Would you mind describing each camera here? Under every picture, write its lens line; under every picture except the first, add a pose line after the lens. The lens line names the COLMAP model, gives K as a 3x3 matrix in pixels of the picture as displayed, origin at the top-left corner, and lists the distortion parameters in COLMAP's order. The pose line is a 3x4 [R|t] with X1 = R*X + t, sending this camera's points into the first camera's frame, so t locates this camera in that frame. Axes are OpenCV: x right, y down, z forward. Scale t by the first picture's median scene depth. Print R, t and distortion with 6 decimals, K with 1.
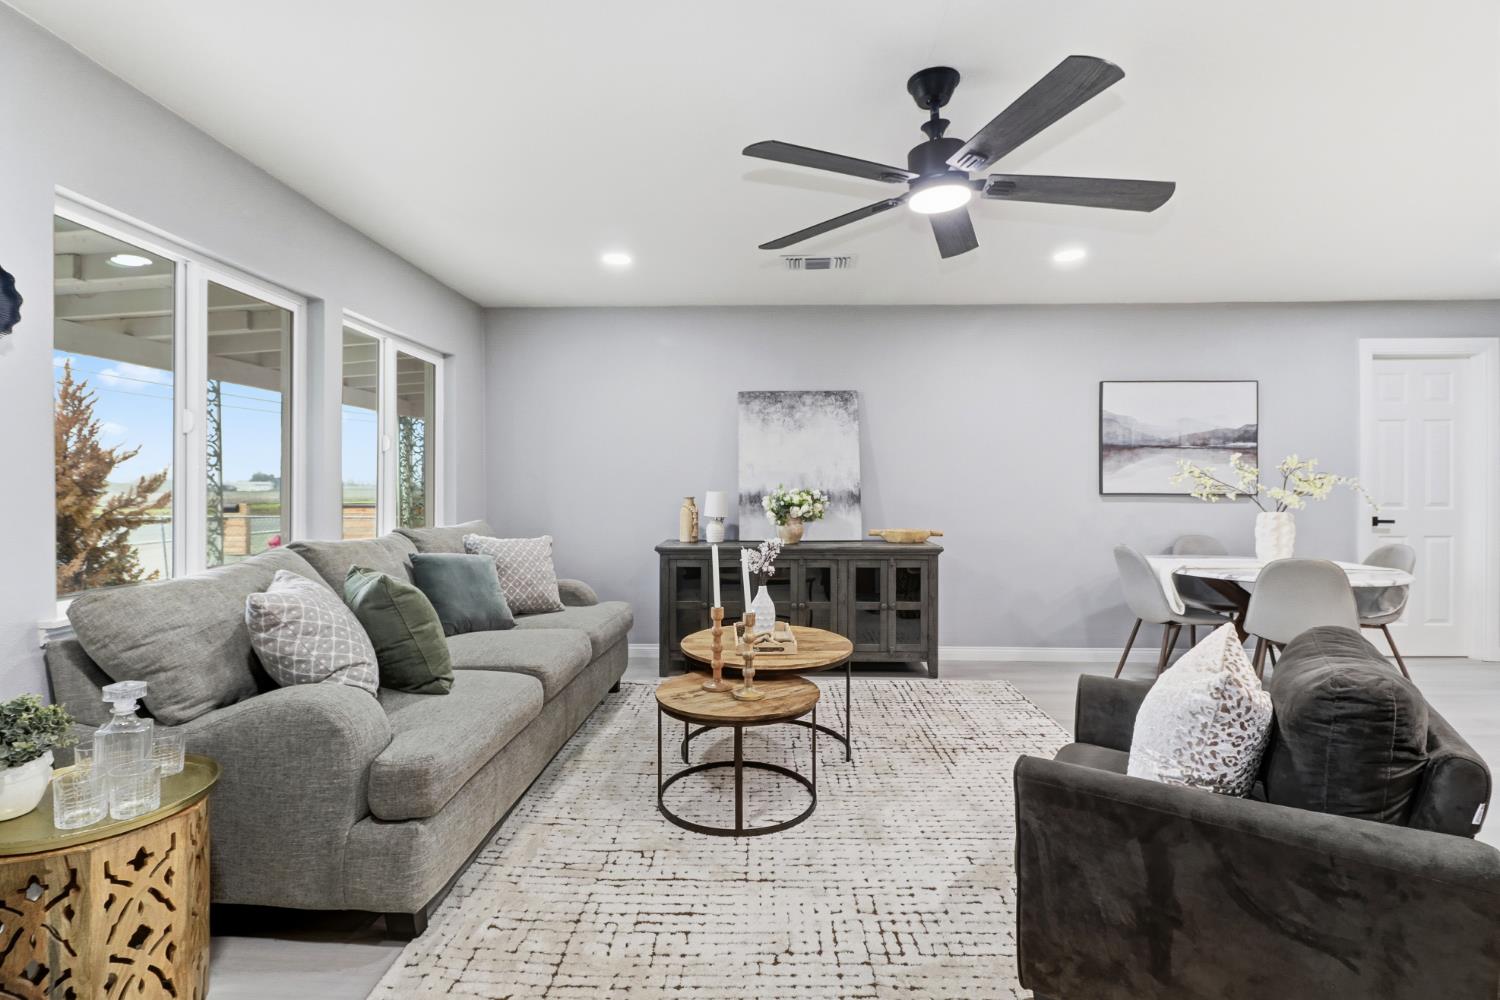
lens RADIAL K [[711.1, 0, 761.8], [0, 711.1, 487.6], [0, 0, 1]] dist [0.000542, -0.003100]
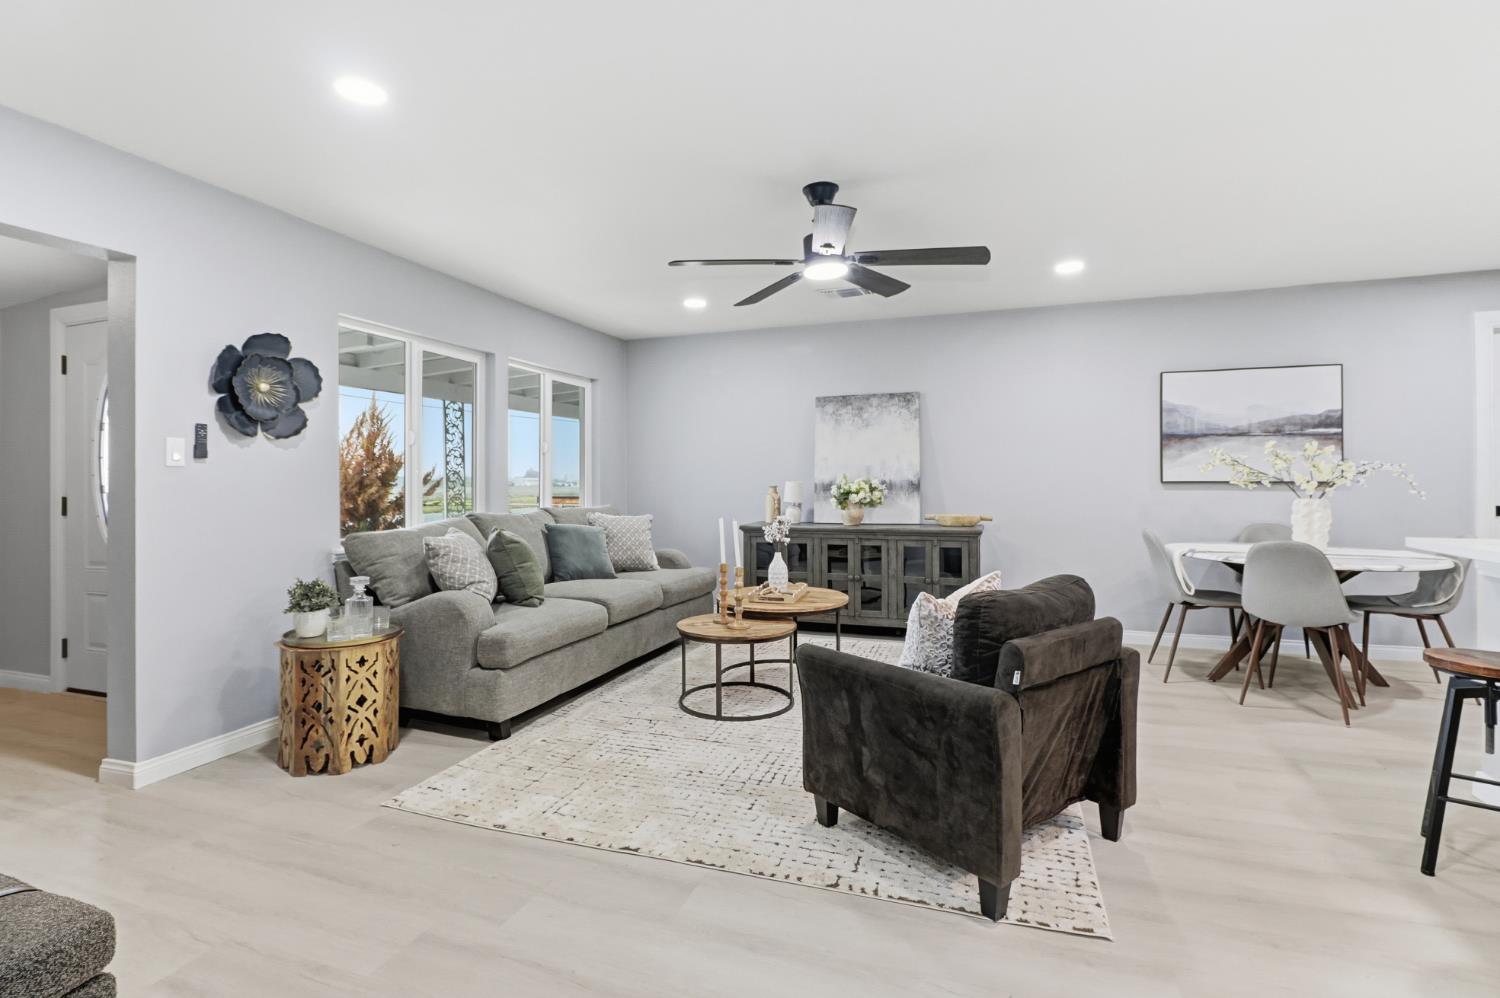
lens RADIAL K [[711.1, 0, 745.7], [0, 711.1, 476.8], [0, 0, 1]] dist [0.000542, -0.003100]
pose [[0.950028, -0.006574, -0.312094, 0.276697], [0.004299, 0.999959, -0.007978, 0.008124], [0.312134, 0.006238, 0.950018, -0.202002]]
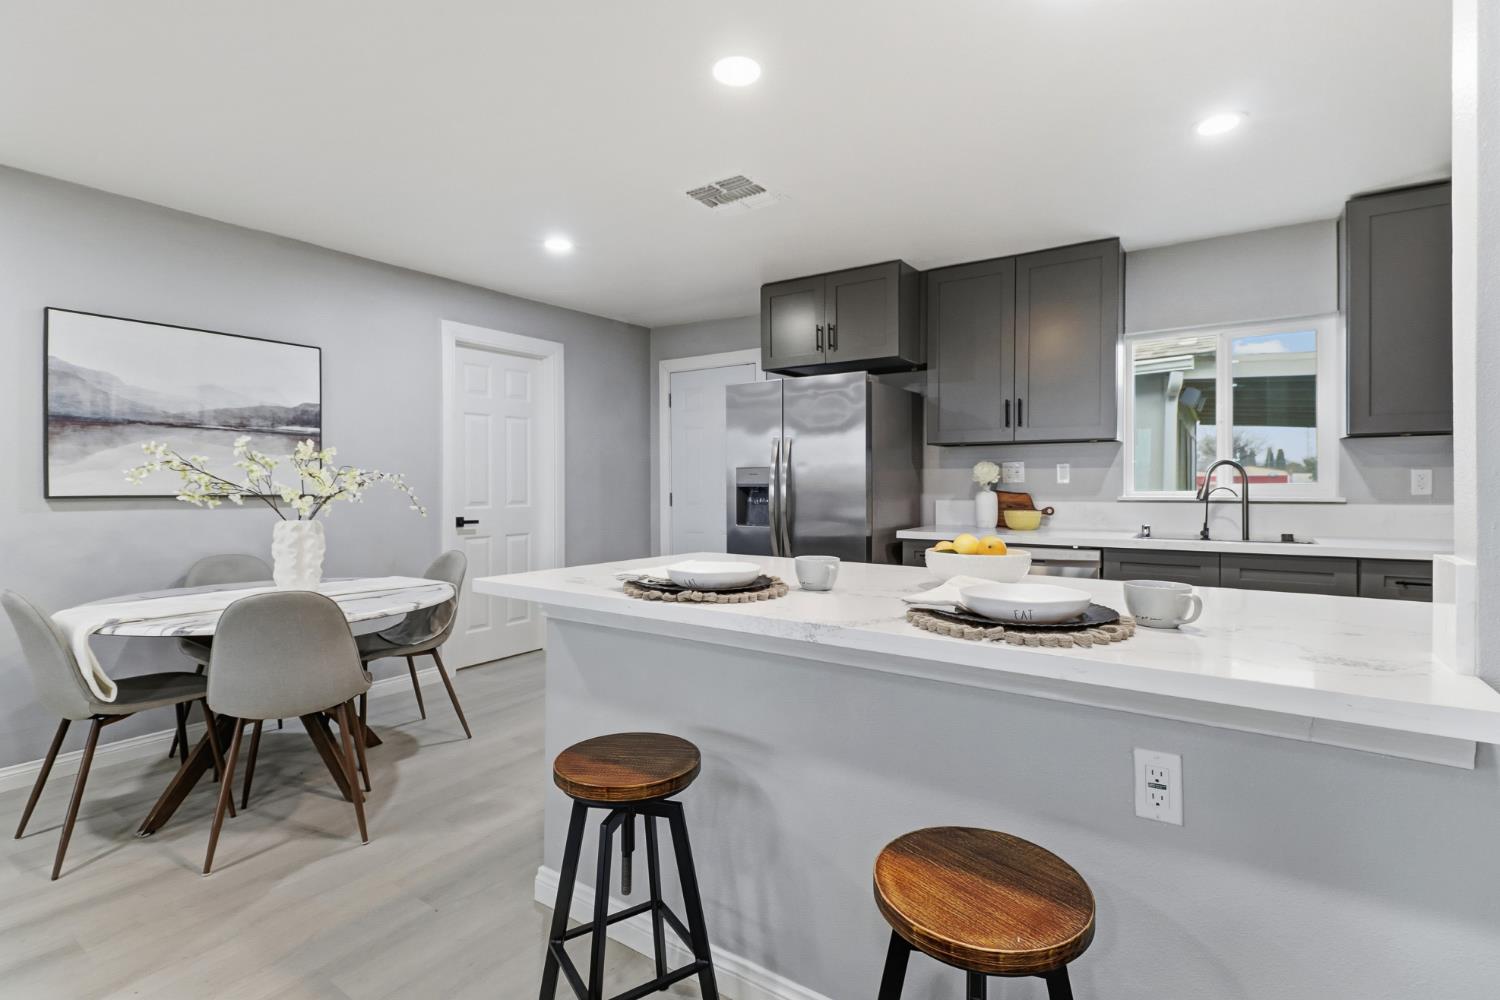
lens RADIAL K [[711.1, 0, 761.5], [0, 711.1, 489.2], [0, 0, 1]] dist [0.000542, -0.003100]
pose [[0.537884, -0.006137, 0.842997, 0.365748], [0.002709, 0.999981, 0.005552, 0.000581], [-0.843015, -0.000703, 0.537890, 0.215591]]
